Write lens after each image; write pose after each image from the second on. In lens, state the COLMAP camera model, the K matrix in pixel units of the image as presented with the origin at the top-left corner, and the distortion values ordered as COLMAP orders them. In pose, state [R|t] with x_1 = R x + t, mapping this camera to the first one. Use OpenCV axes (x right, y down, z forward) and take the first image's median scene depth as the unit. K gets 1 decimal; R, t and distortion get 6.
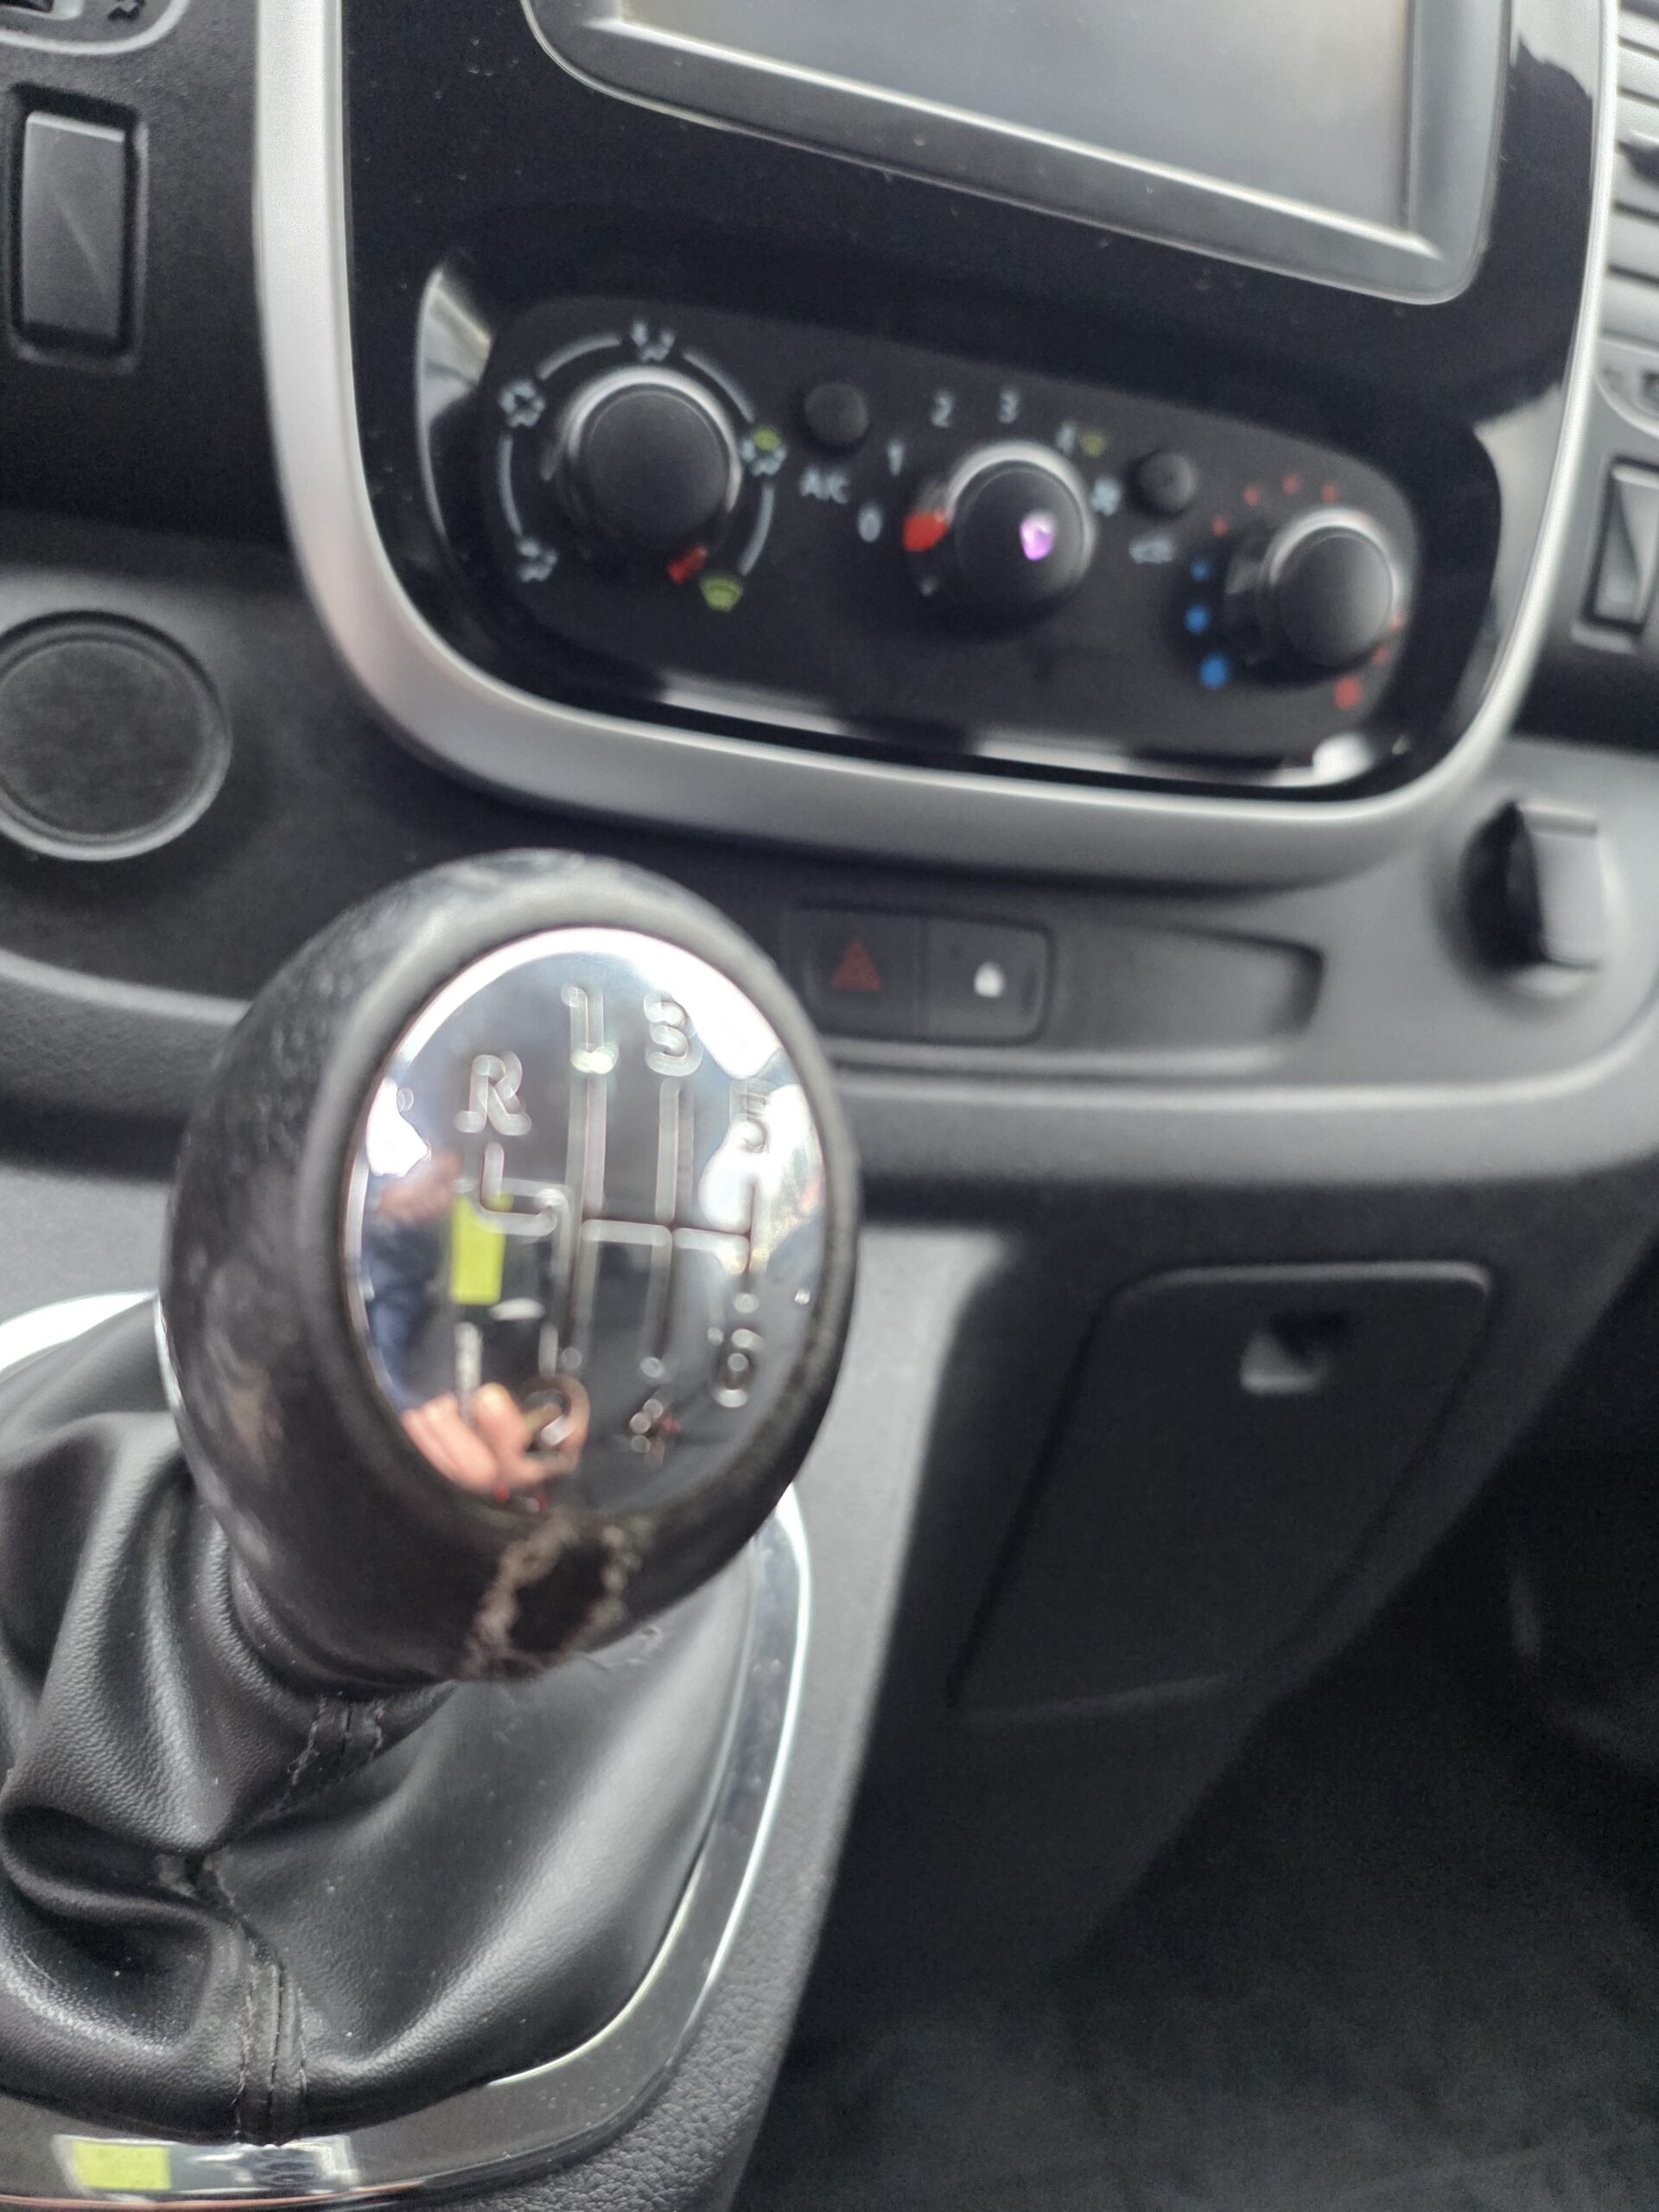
lens RADIAL K [[1472.7, 0, 826.1], [0, 1472.7, 1093.8], [0, 0, 1]] dist [0.004984, -0.003556]
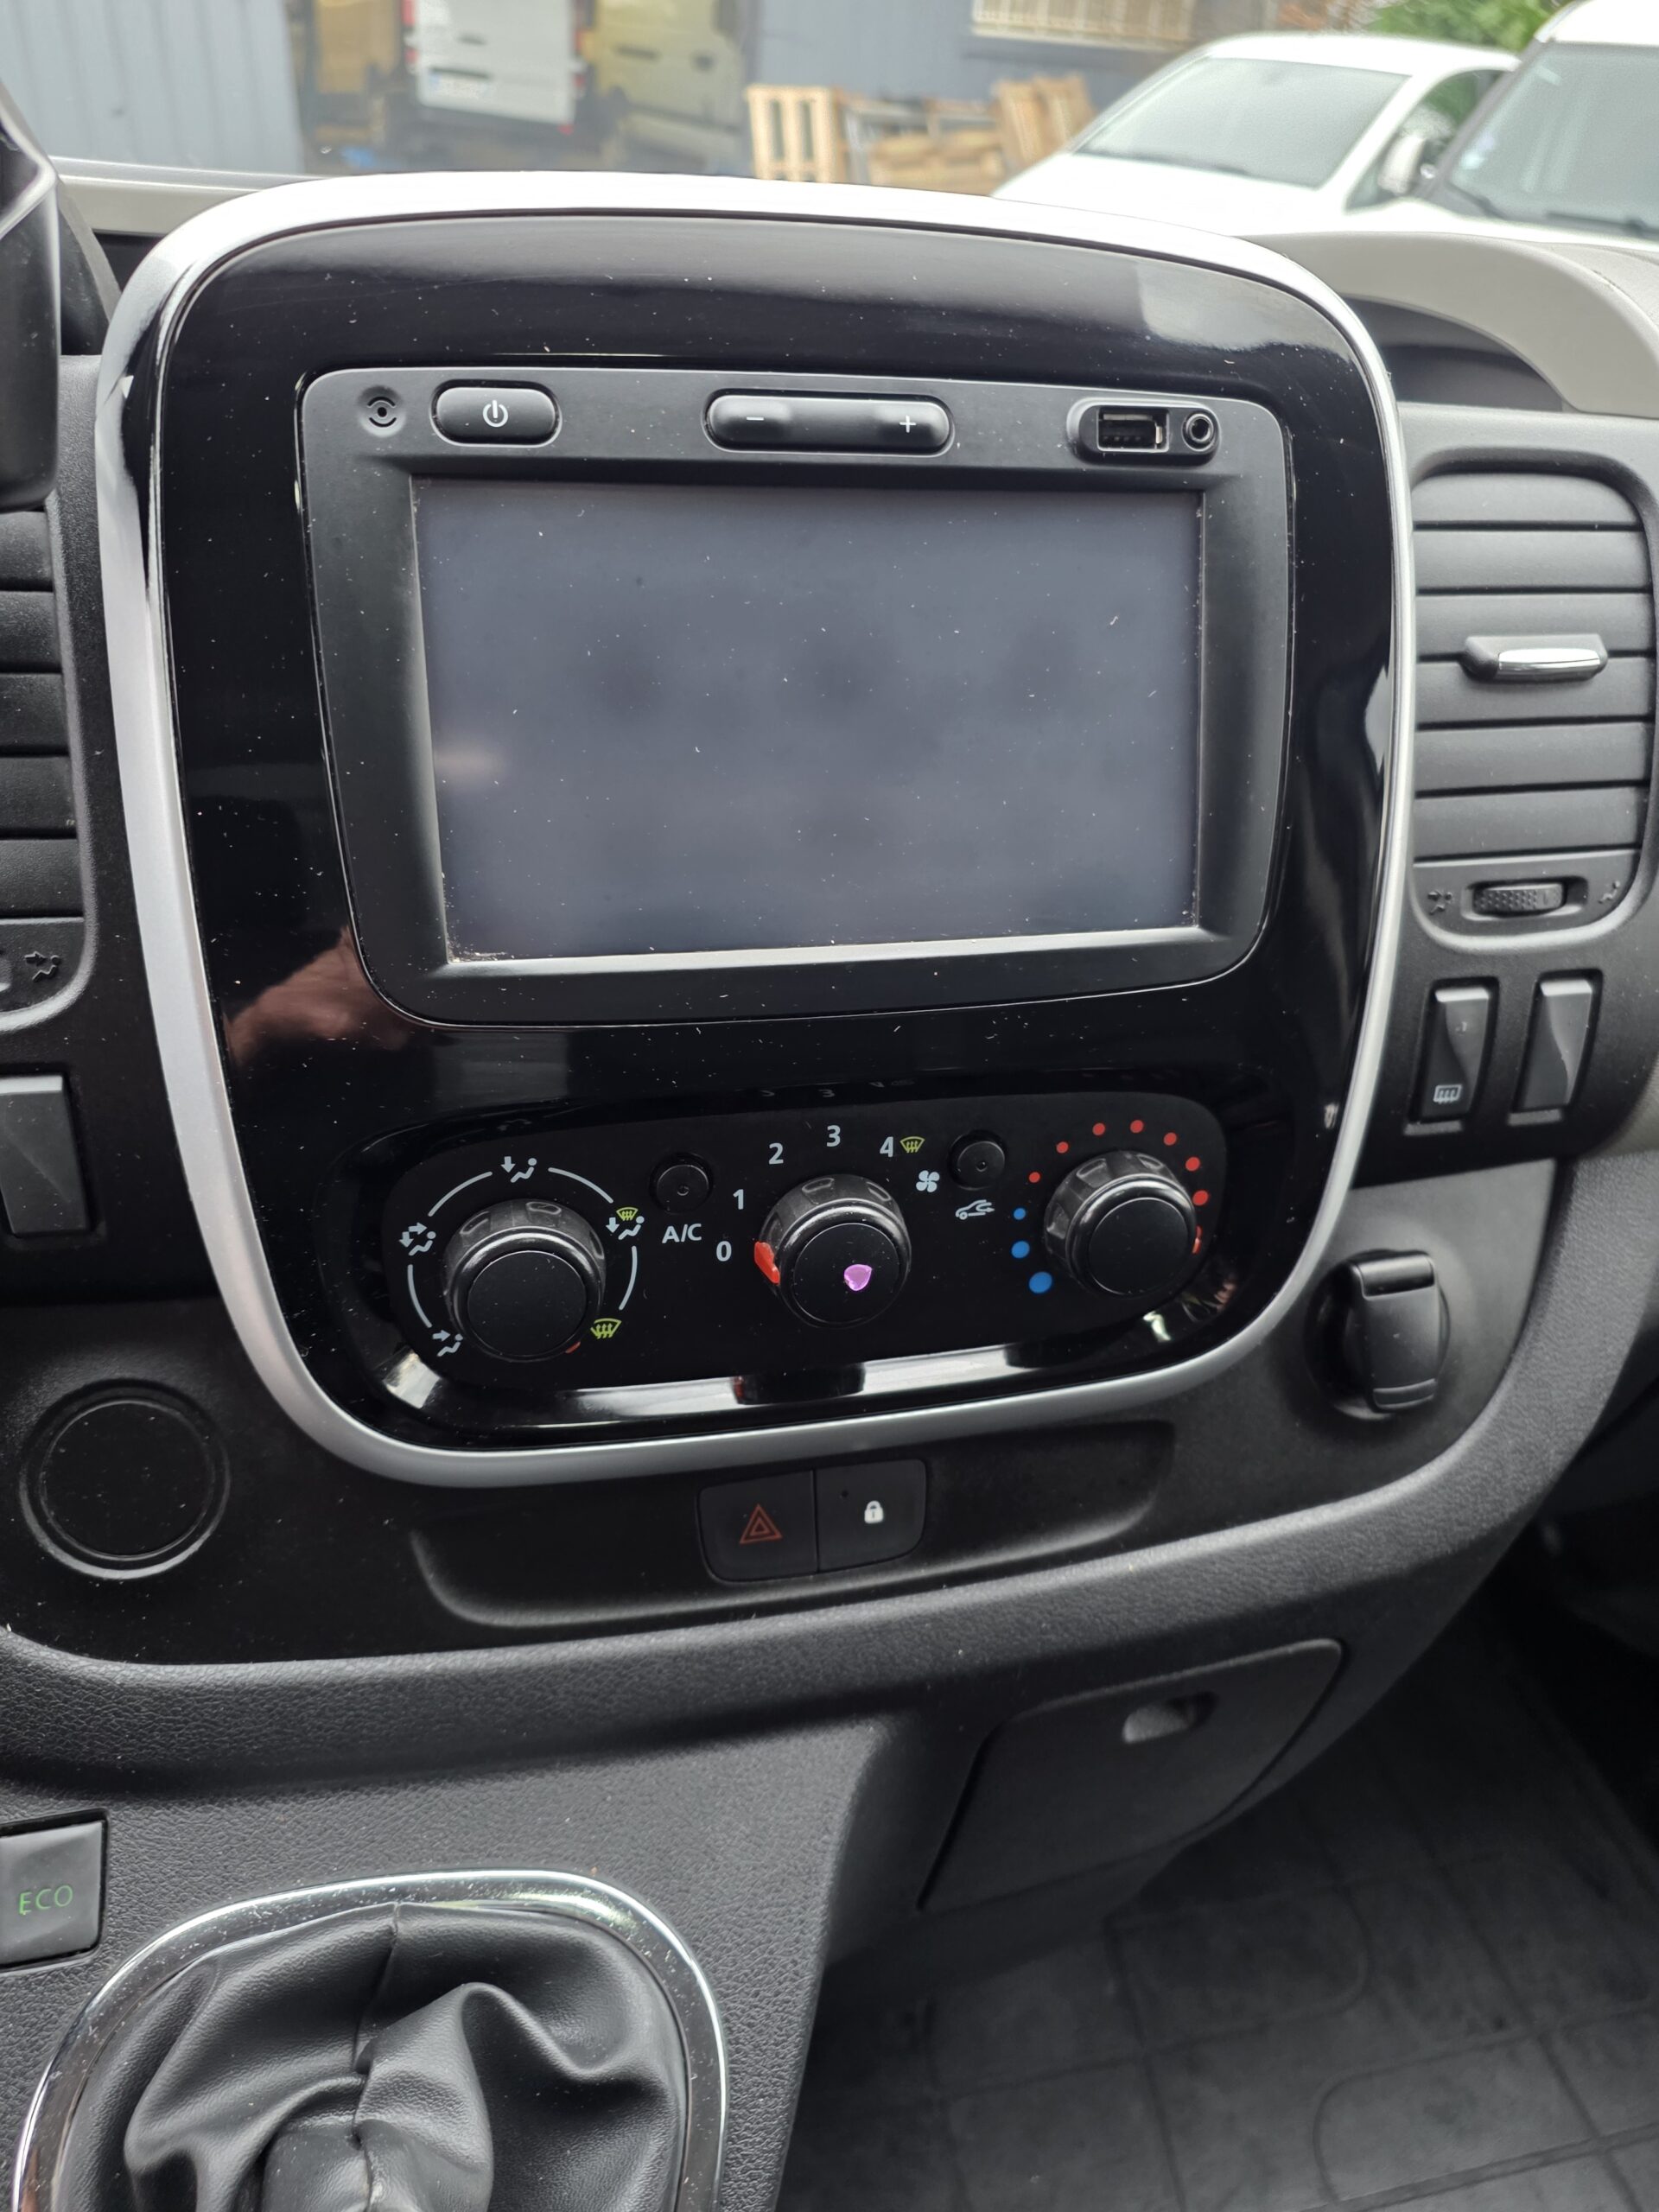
lens RADIAL K [[1463.7, 0, 827.4], [0, 1463.7, 1090.3], [0, 0, 1]] dist [0.048748, -0.031690]
pose [[0.993368, -0.061742, -0.096990, 0.235646], [0.081613, 0.972847, 0.216583, -0.763172], [0.080984, -0.223062, 0.971434, -0.110823]]
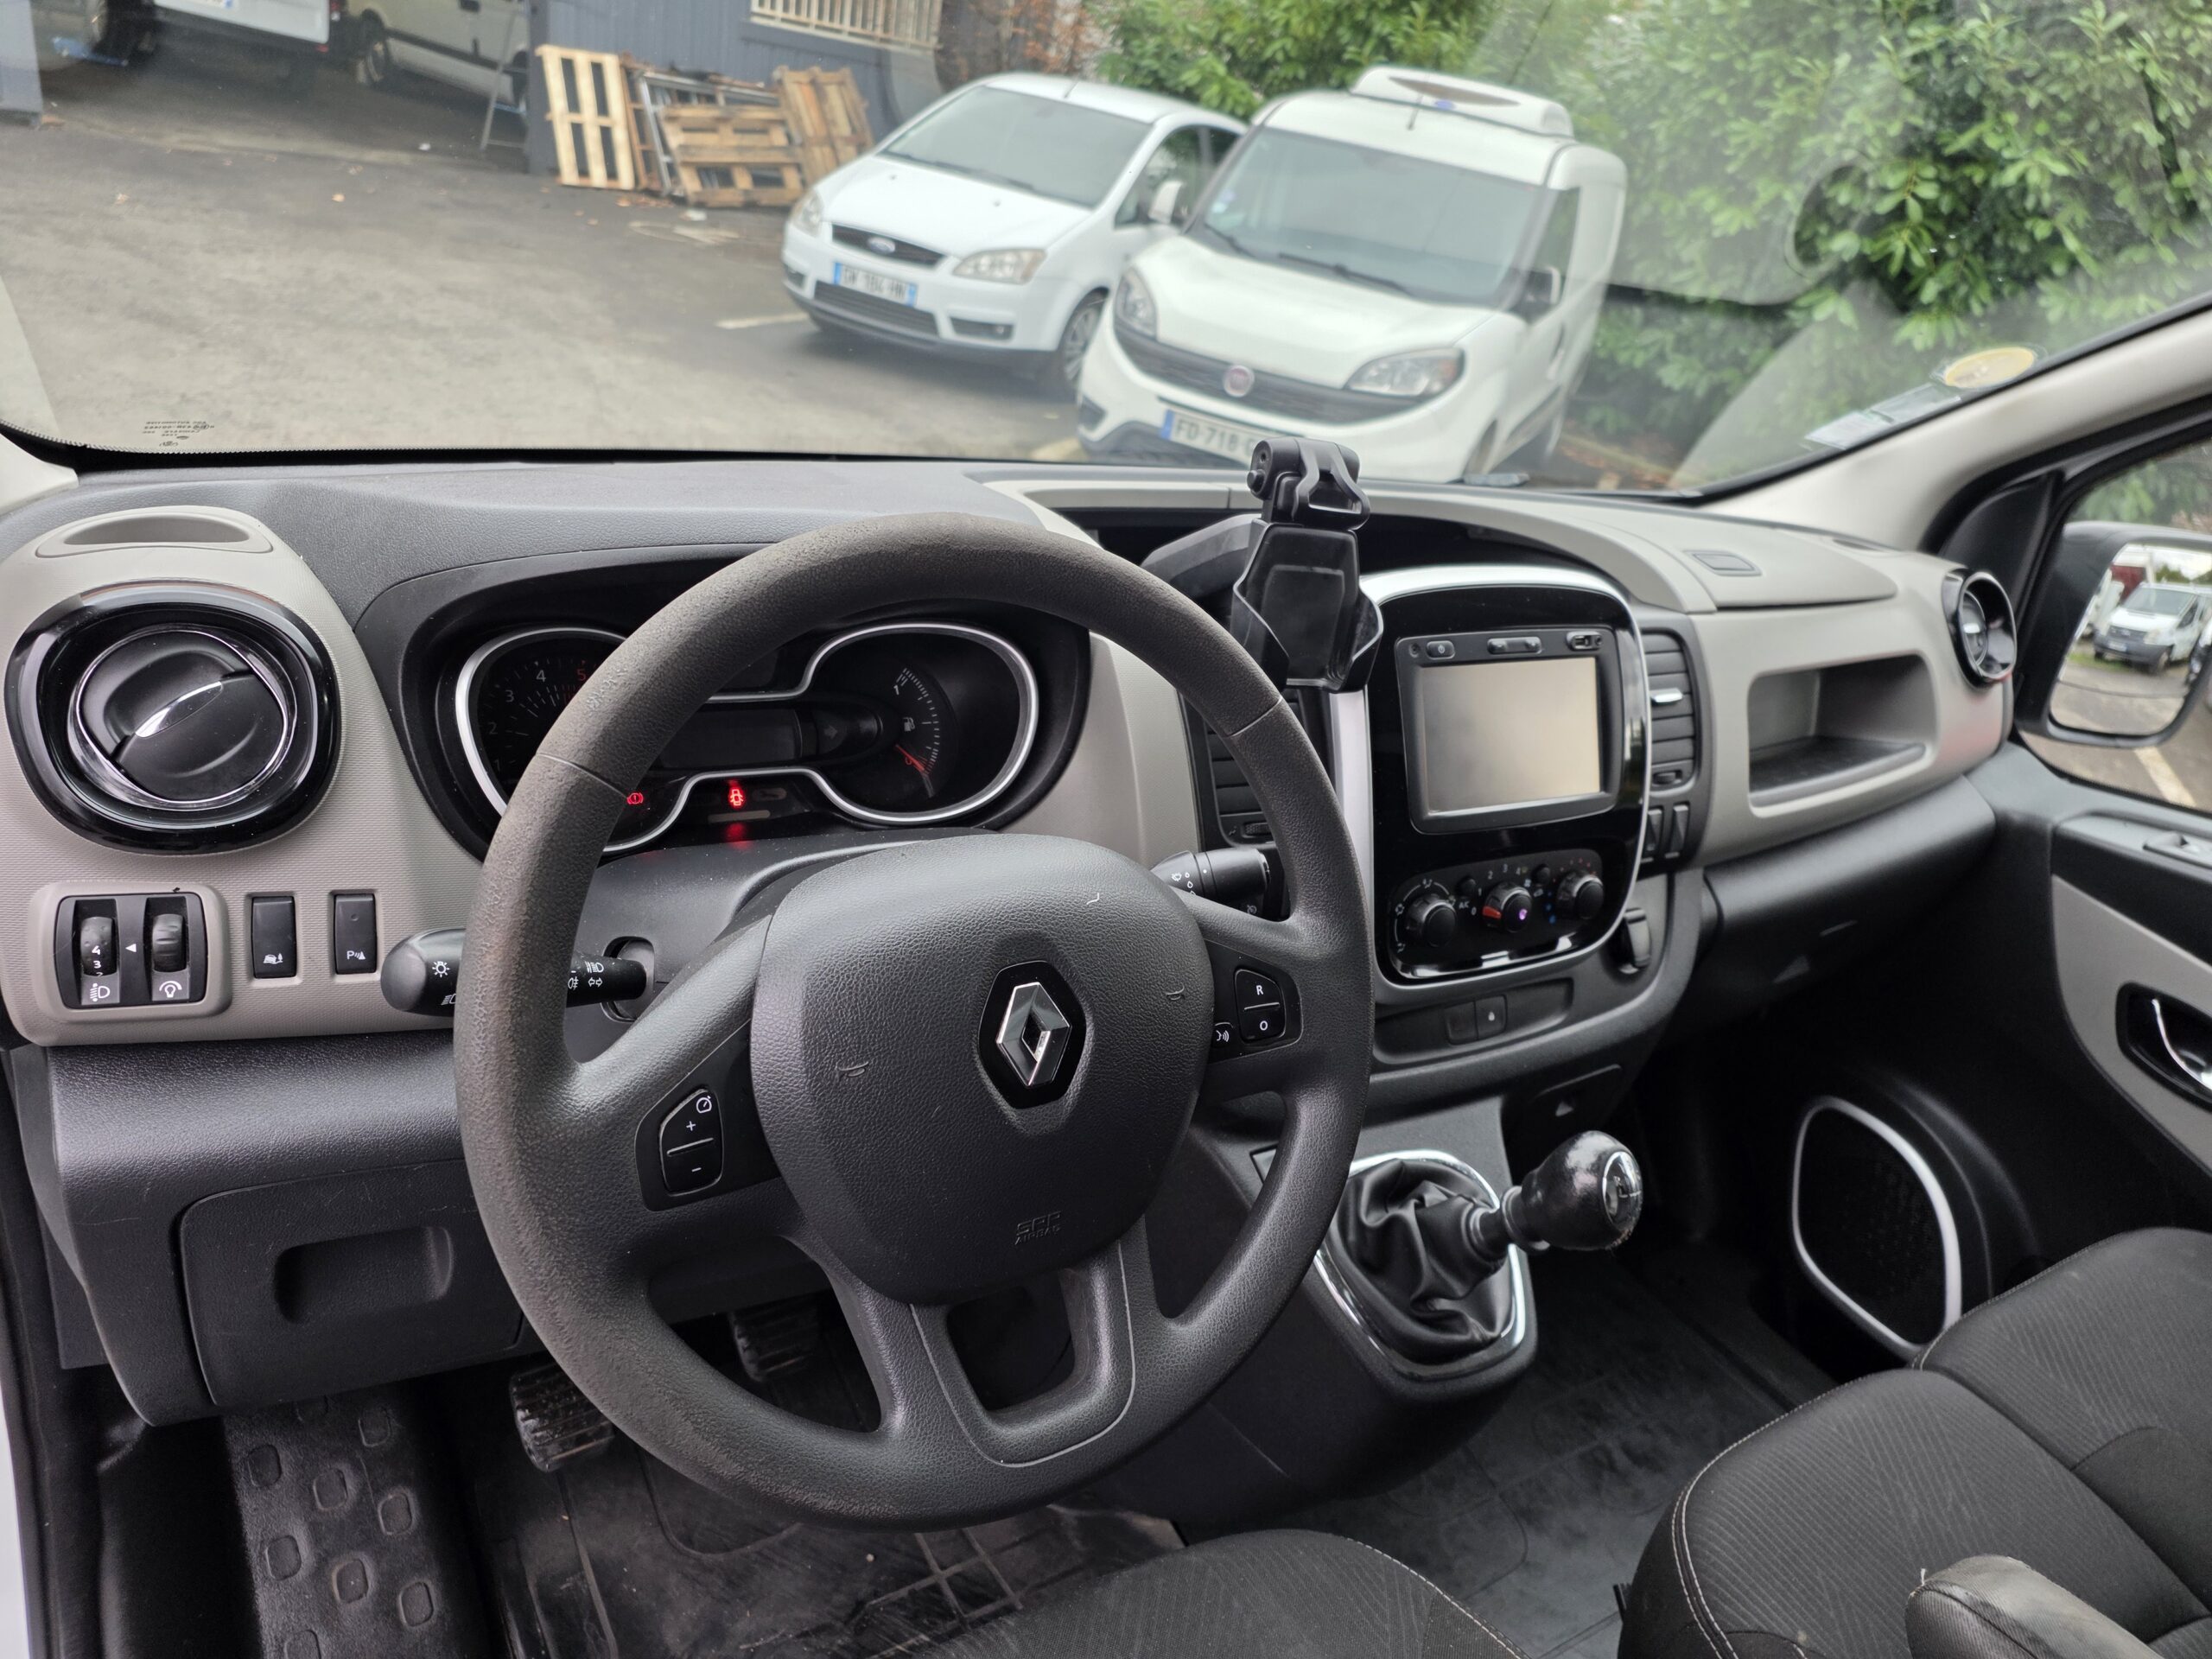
lens RADIAL K [[1463.7, 0, 1117.2], [0, 1463.7, 811.5], [0, 0, 1]] dist [0.048748, -0.031690]
pose [[0.960142, -0.125057, 0.249977, -1.585684], [0.094356, 0.986845, 0.131278, -1.140405], [-0.263105, -0.102458, 0.959311, -2.022536]]
